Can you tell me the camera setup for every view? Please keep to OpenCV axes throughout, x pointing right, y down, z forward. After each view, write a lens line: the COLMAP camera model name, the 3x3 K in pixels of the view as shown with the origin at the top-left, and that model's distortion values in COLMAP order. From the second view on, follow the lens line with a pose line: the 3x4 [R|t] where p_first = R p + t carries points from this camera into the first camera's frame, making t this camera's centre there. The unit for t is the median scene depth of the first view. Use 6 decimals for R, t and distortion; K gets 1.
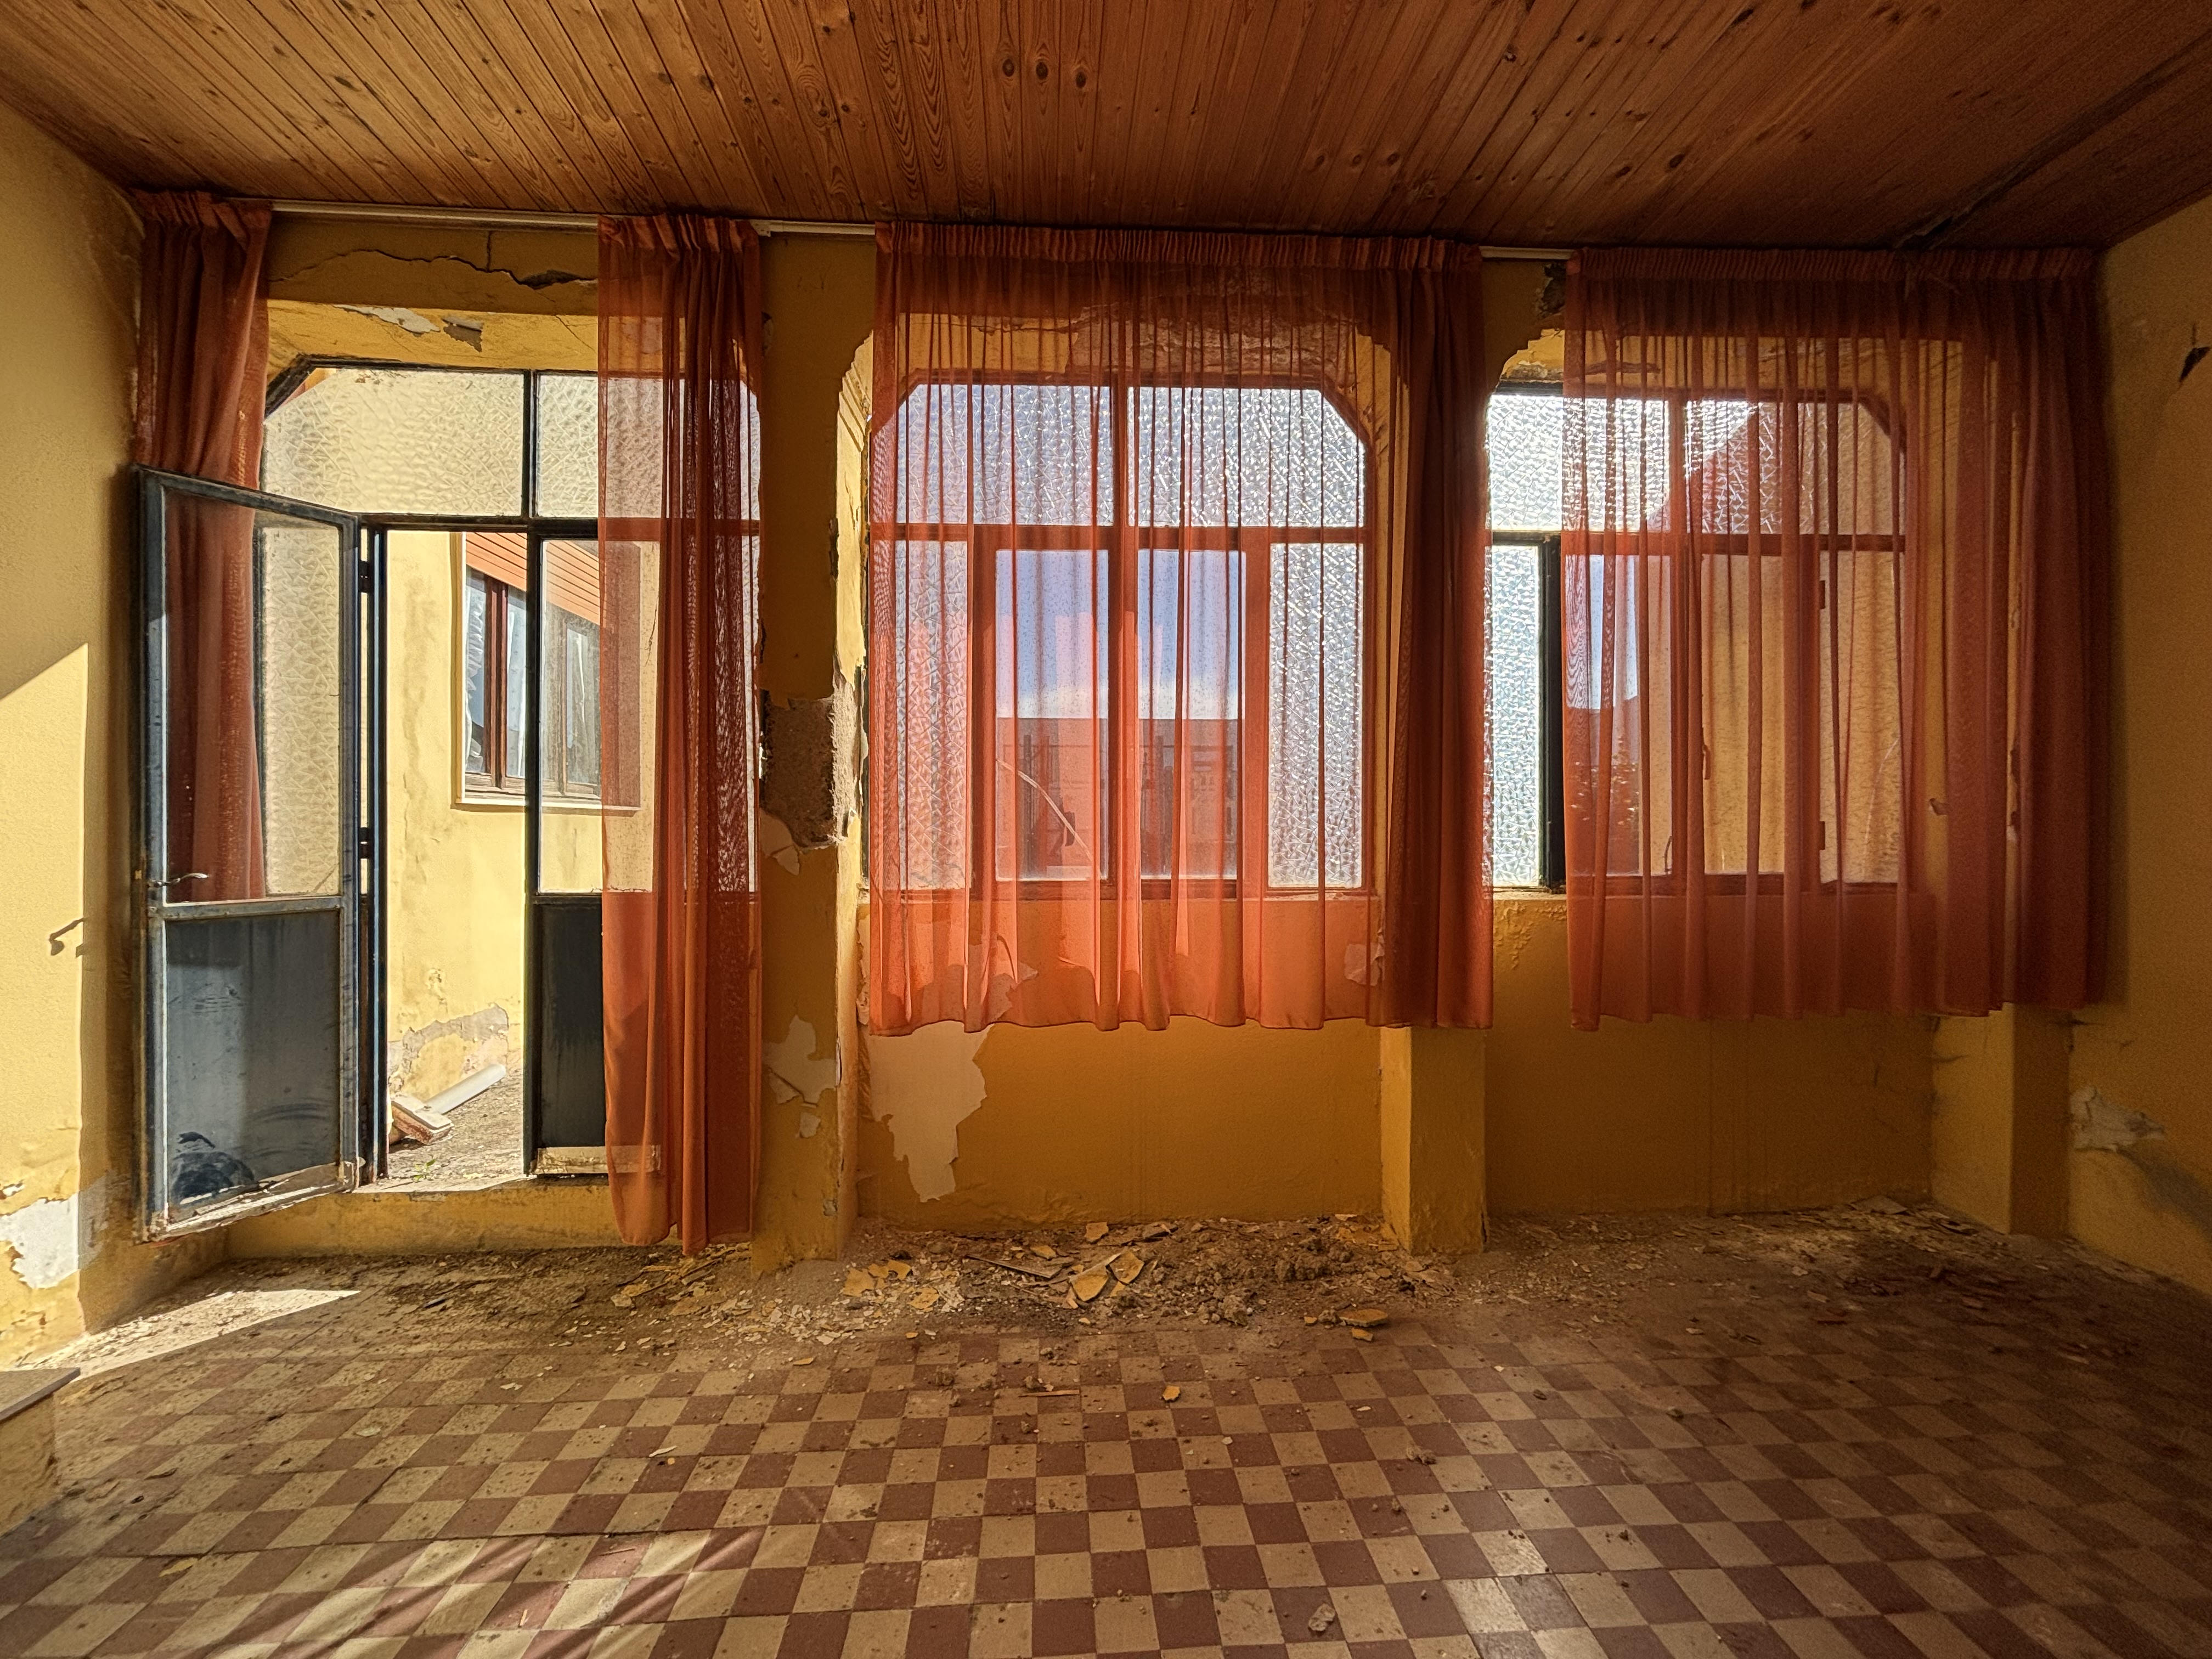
lens RADIAL K [[887.2, 0, 1099.1], [0, 887.2, 827.5], [0, 0, 1]] dist [-0.000154, -0.000290]
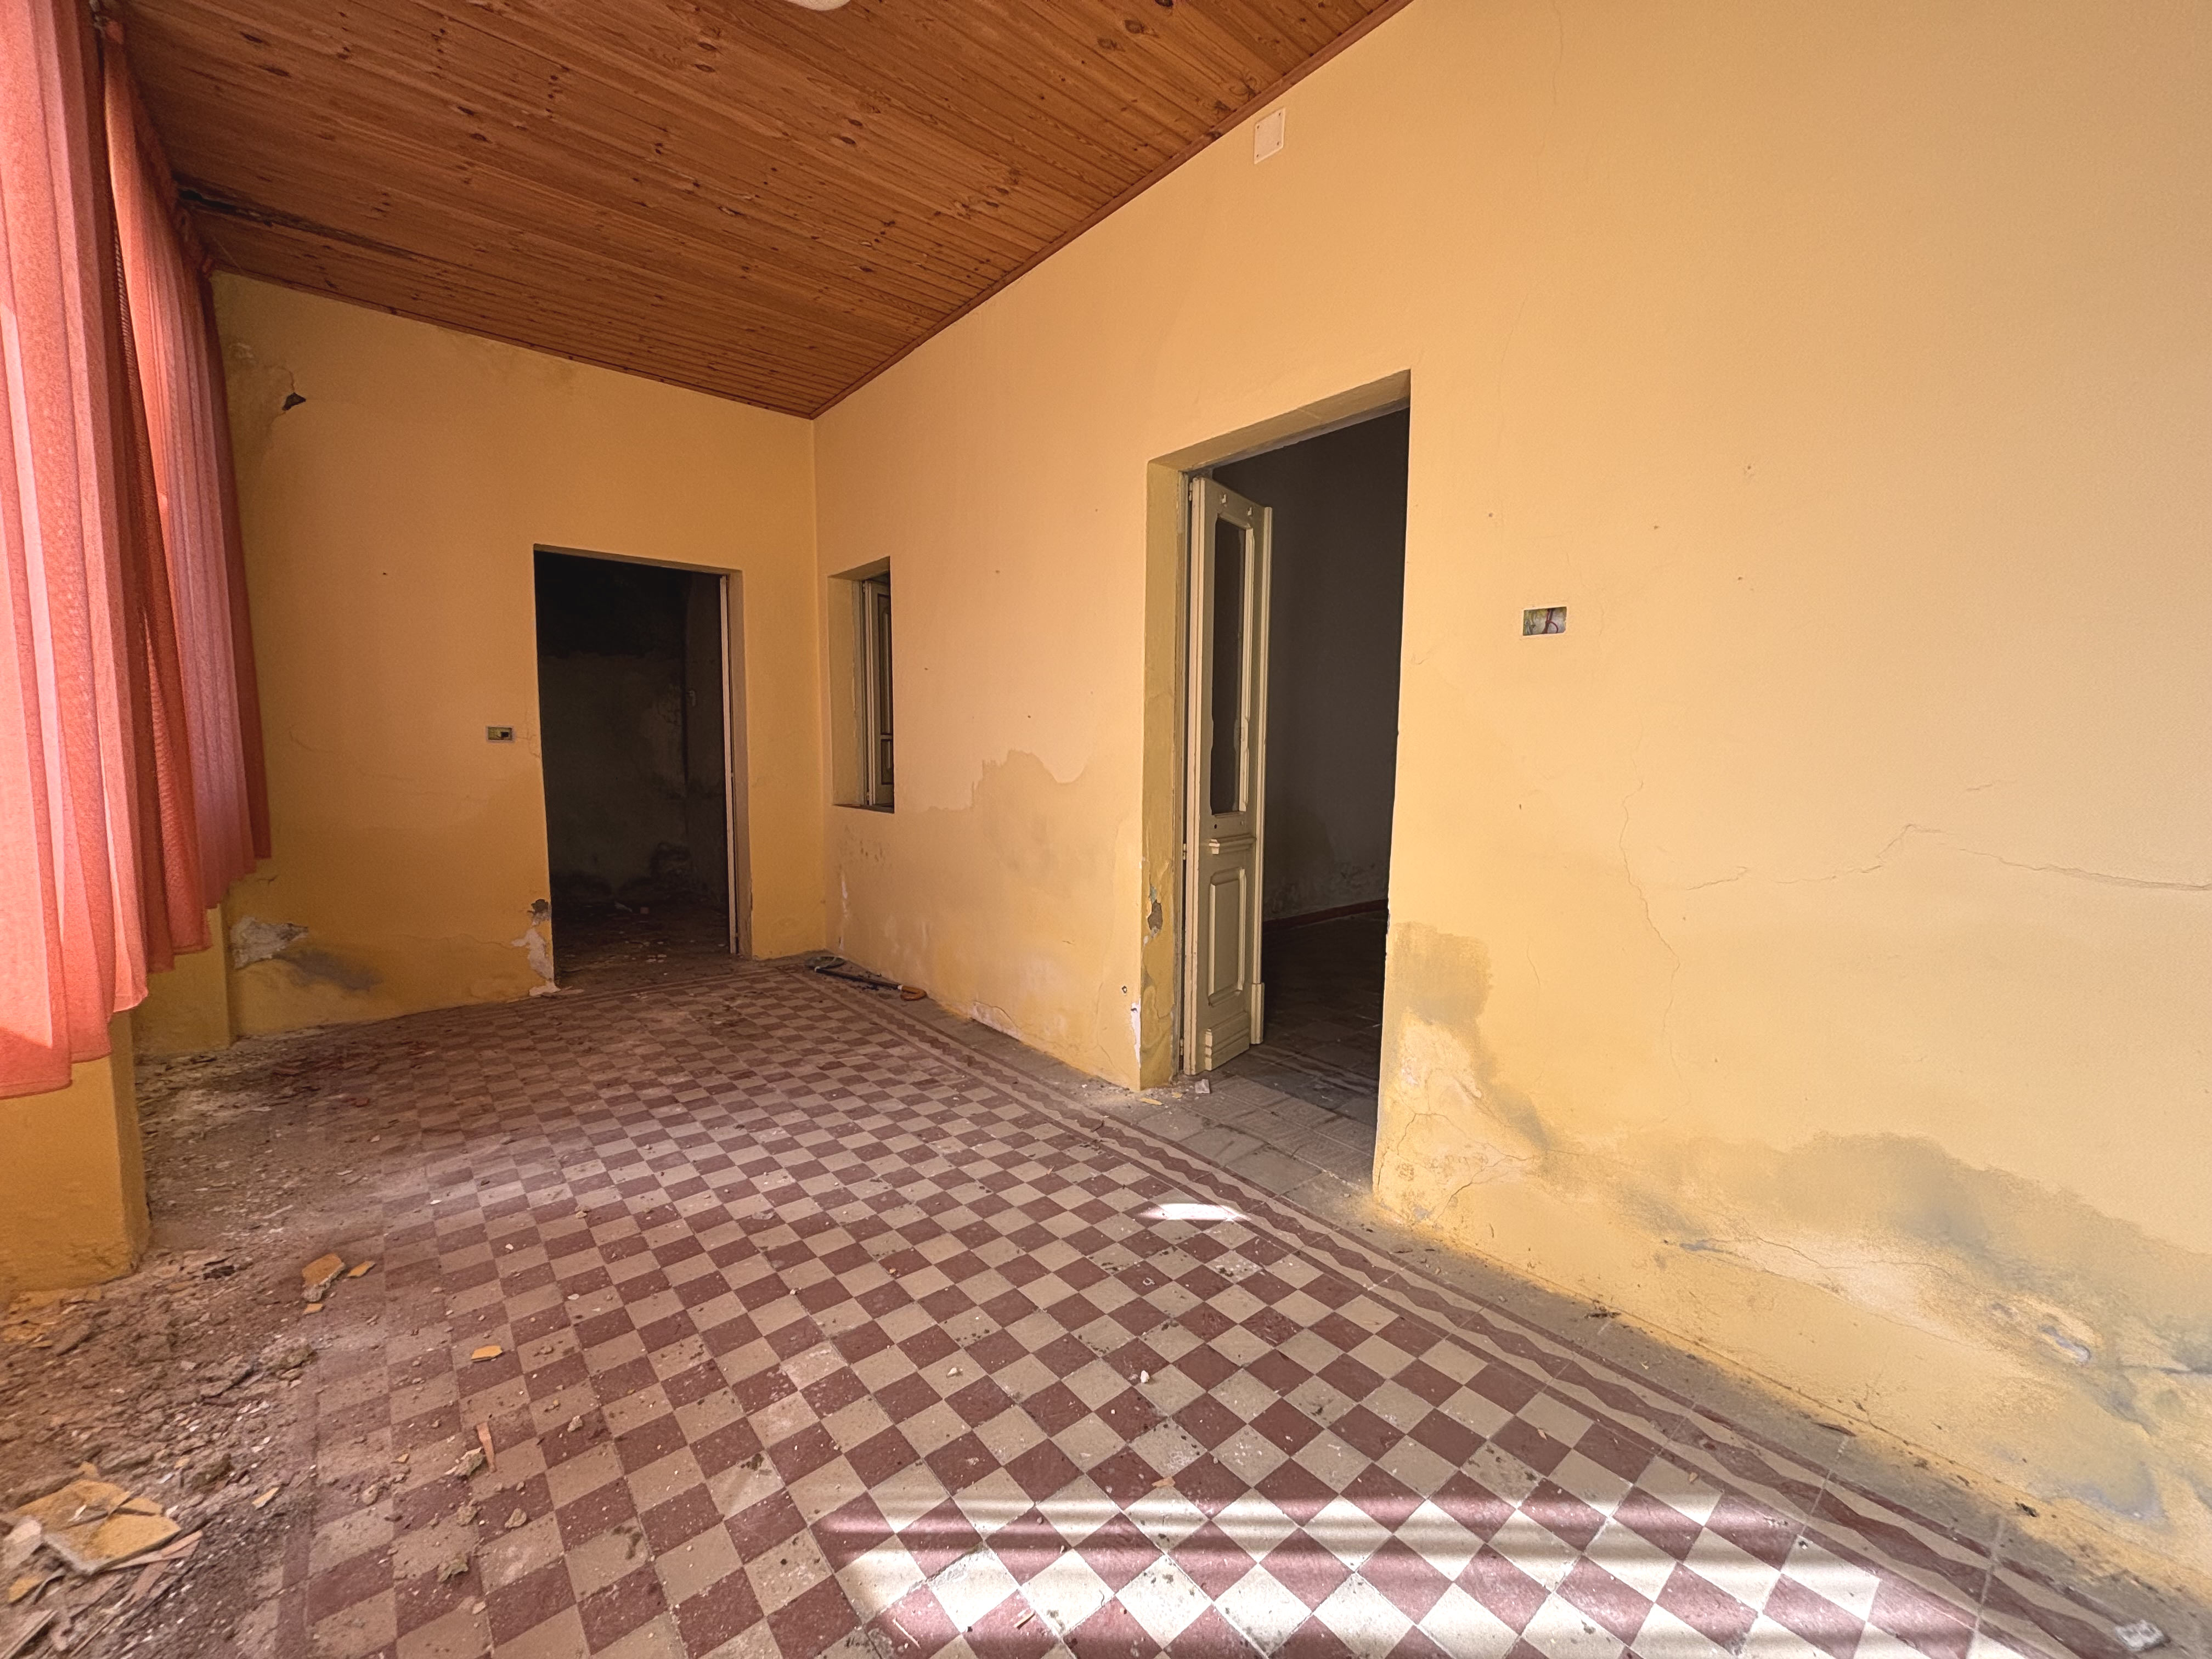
lens RADIAL K [[887.2, 0, 1103.1], [0, 887.2, 827.2], [0, 0, 1]] dist [-0.000154, -0.000290]
pose [[-0.597844, -0.077114, 0.797895, -0.864170], [-0.009089, 0.995950, 0.089445, 0.030078], [-0.801561, 0.046222, -0.596124, 0.923888]]
